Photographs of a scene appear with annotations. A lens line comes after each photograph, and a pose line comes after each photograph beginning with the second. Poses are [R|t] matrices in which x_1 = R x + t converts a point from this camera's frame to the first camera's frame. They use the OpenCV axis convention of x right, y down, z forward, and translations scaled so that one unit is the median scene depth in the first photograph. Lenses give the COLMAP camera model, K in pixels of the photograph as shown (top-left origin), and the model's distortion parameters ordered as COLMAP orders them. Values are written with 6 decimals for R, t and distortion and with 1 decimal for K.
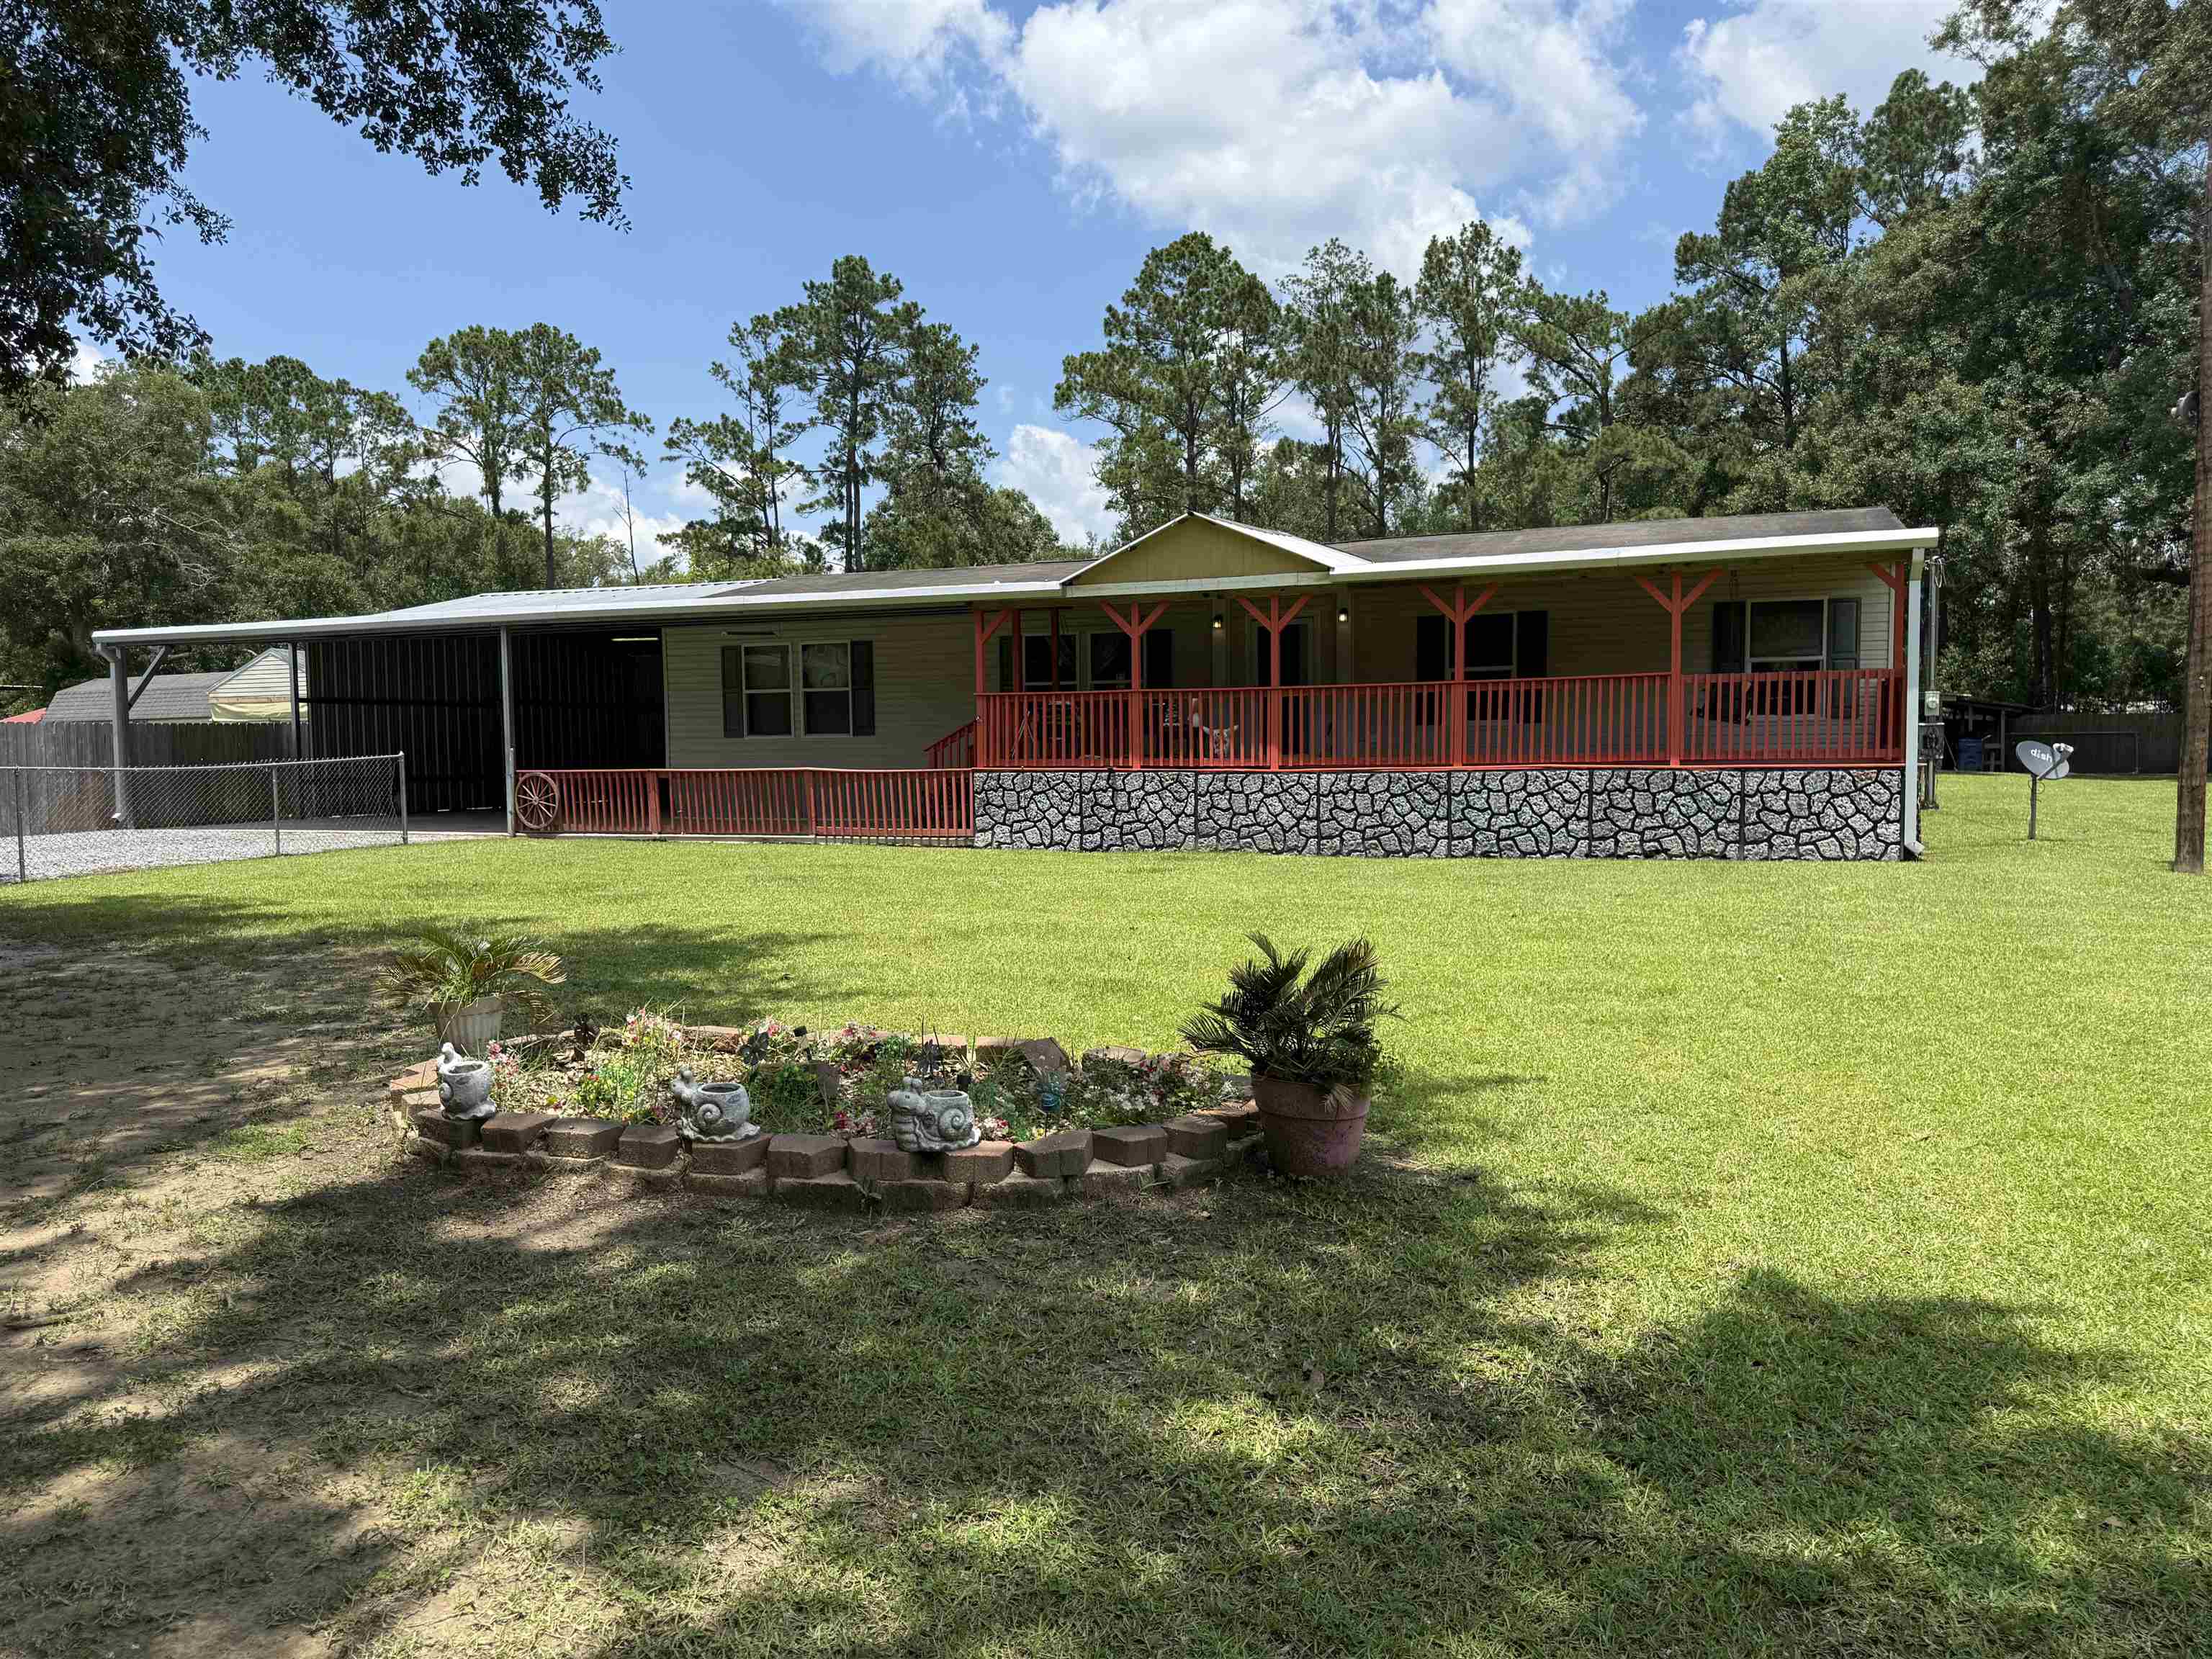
lens RADIAL K [[1534.1, 0, 1138.7], [0, 1534.1, 870.7], [0, 0, 1]] dist [0.040344, -0.054248]
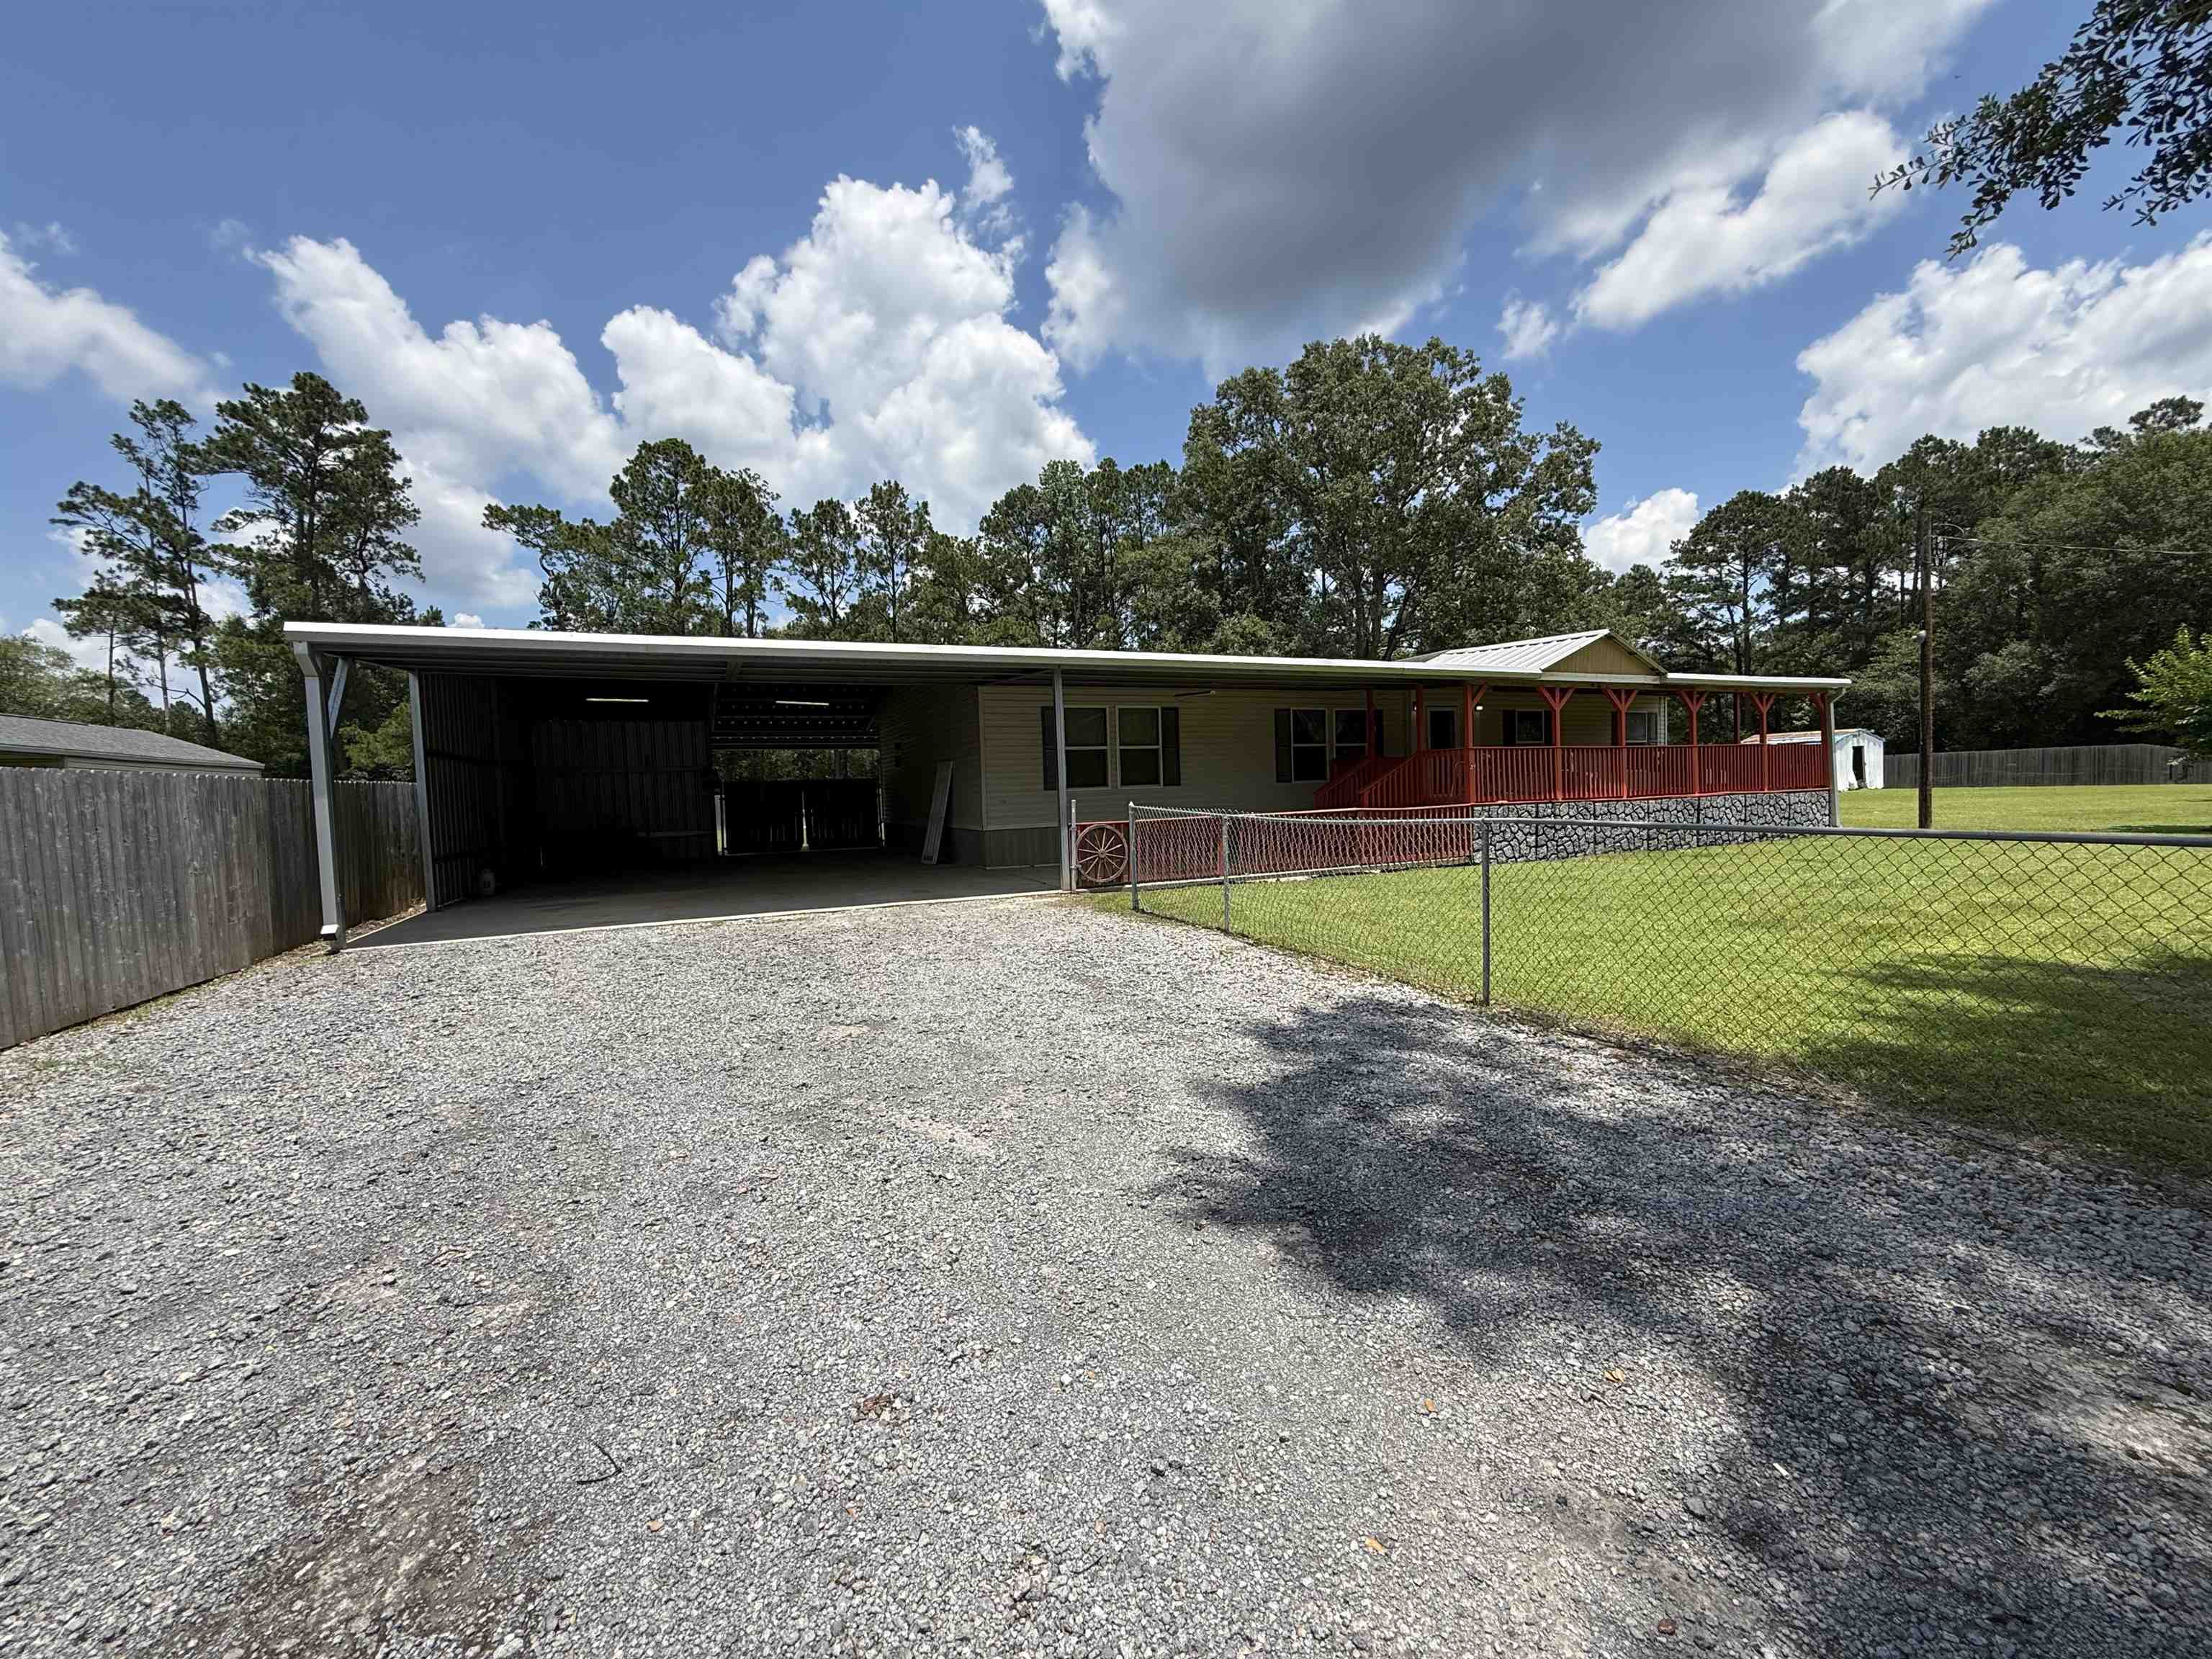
lens RADIAL K [[883.2, 0, 1120.3], [0, 883.2, 829.0], [0, 0, 1]] dist [-0.003202, -0.001143]
pose [[0.708314, -0.041126, 0.704698, -0.328625], [0.082790, 0.996252, -0.025074, -0.019544], [-0.701026, 0.076102, 0.709064, 0.258019]]
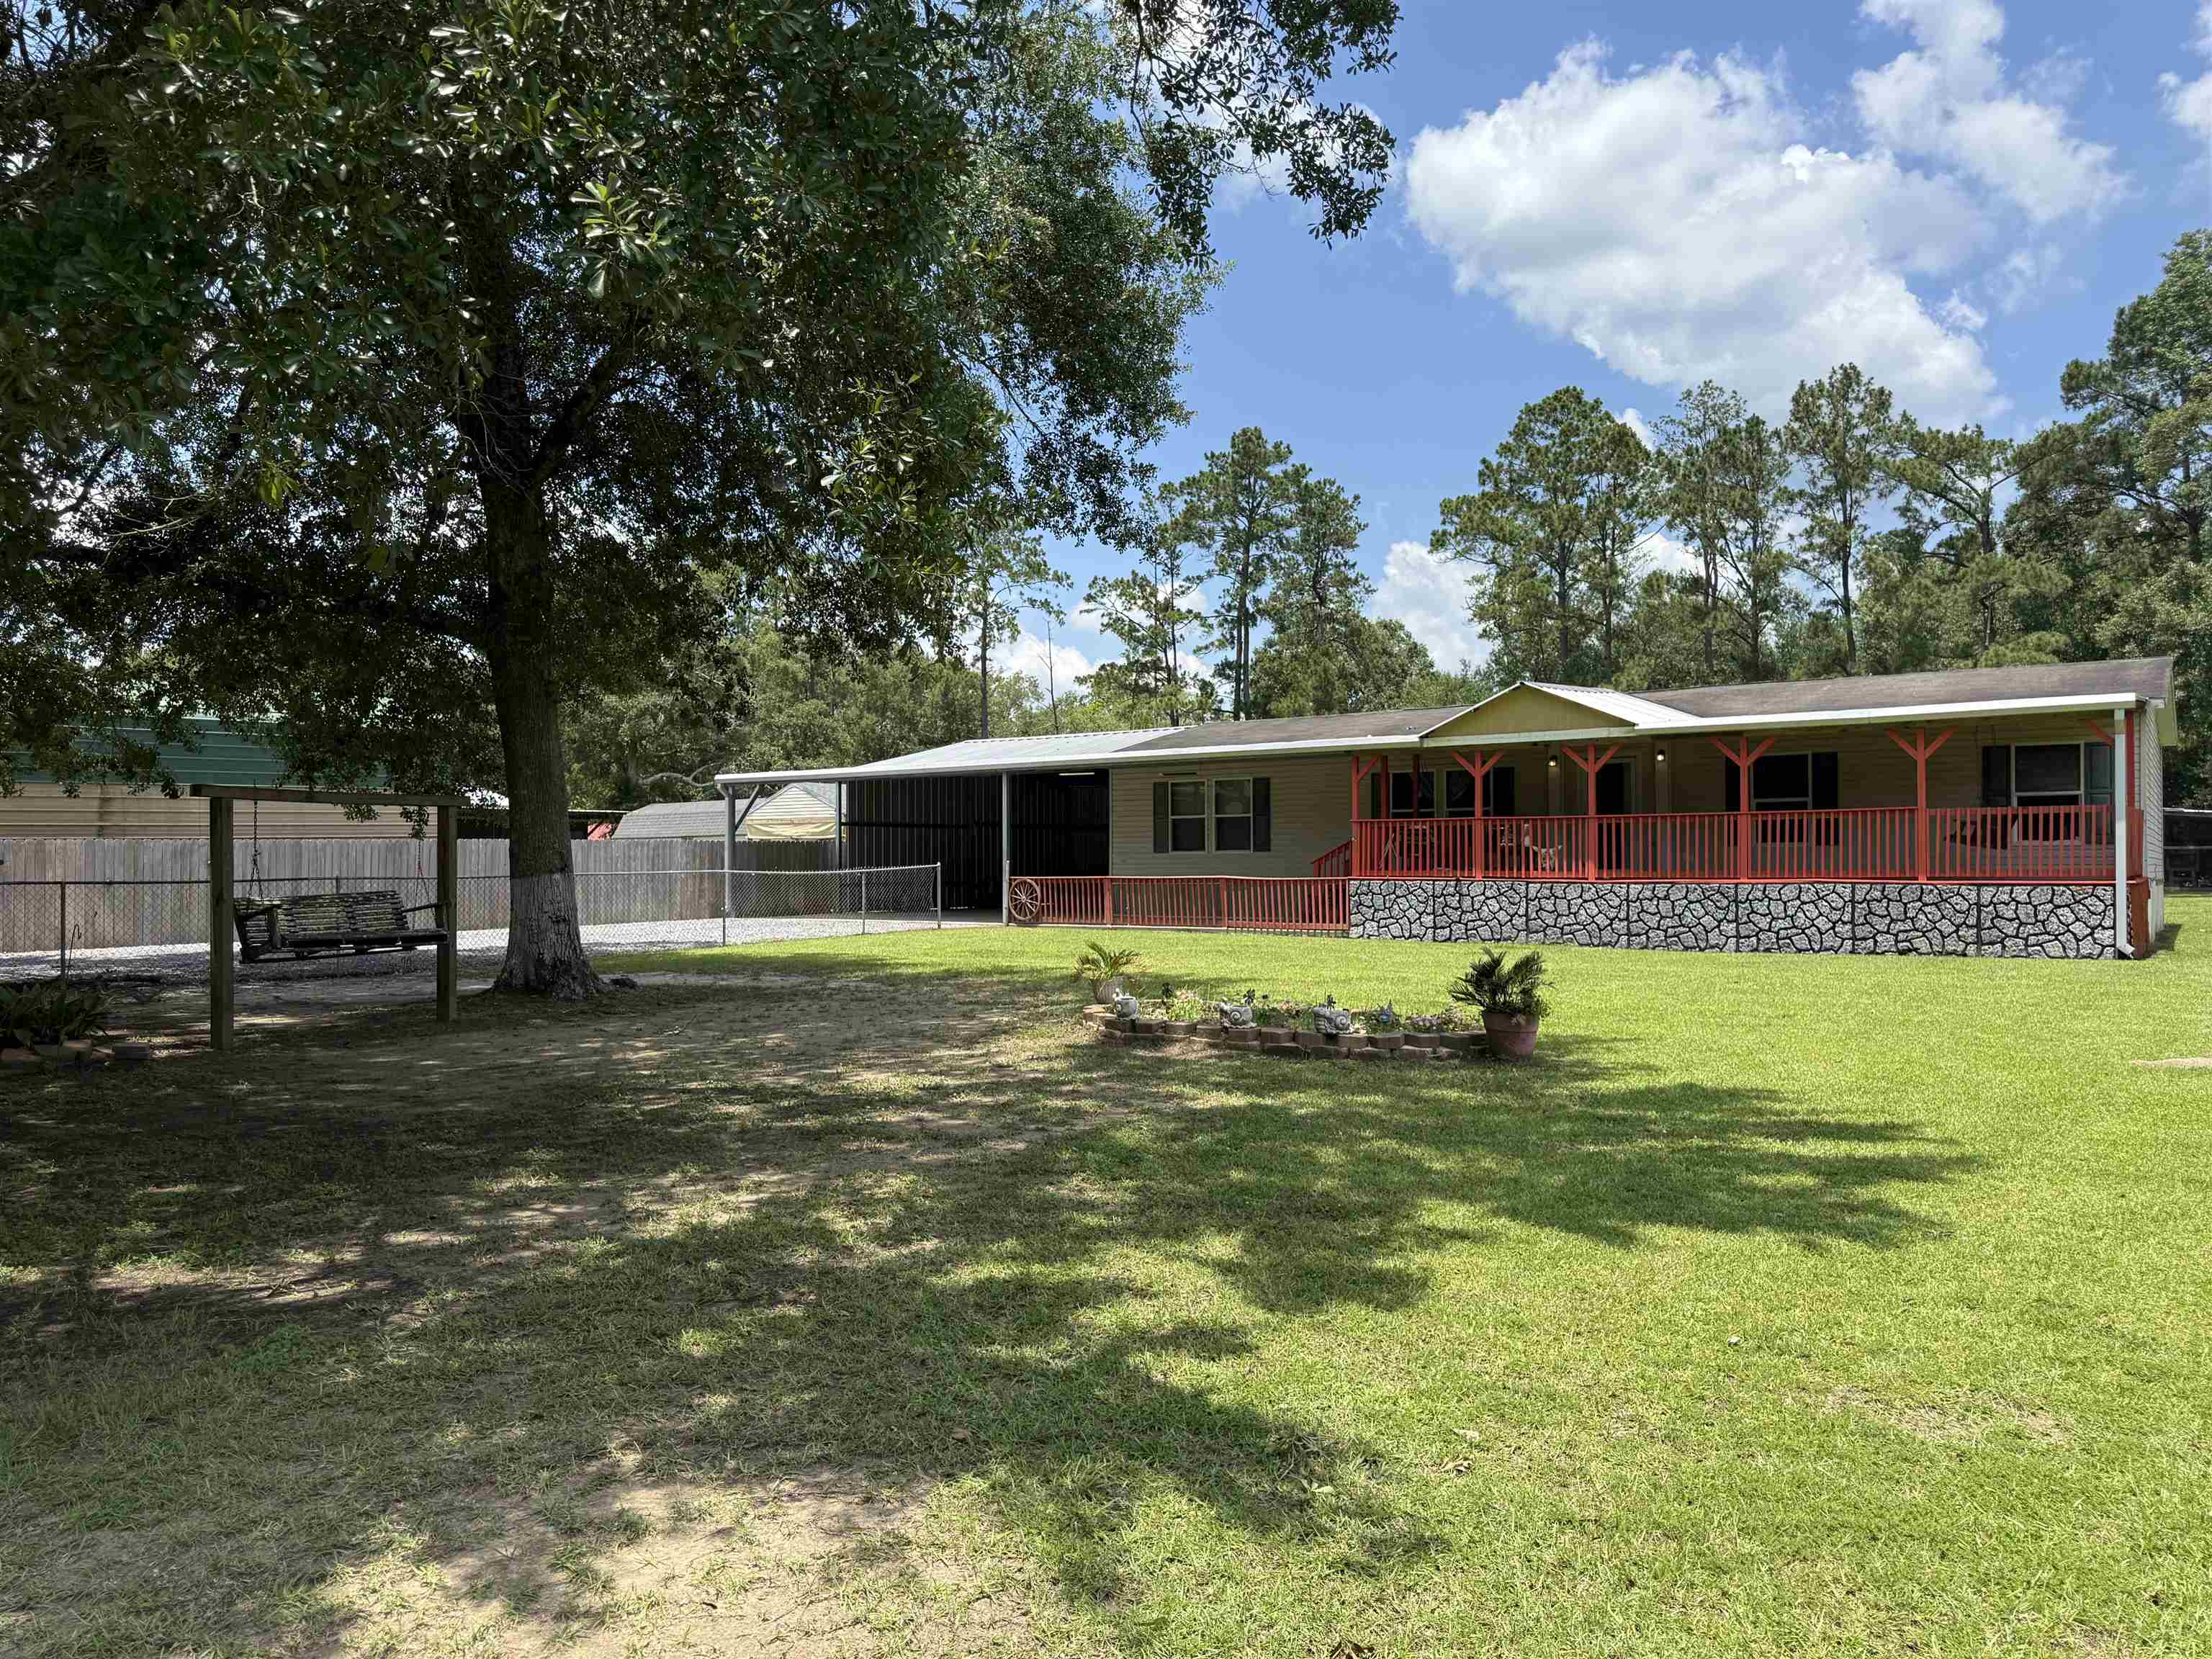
lens RADIAL K [[1534.1, 0, 1095.7], [0, 1534.1, 864.9], [0, 0, 1]] dist [0.040344, -0.054248]
pose [[0.963947, 0.008745, -0.265952, 0.011757], [-0.029763, 0.996732, -0.075101, 0.010240], [0.264426, 0.080309, 0.961056, -0.118453]]
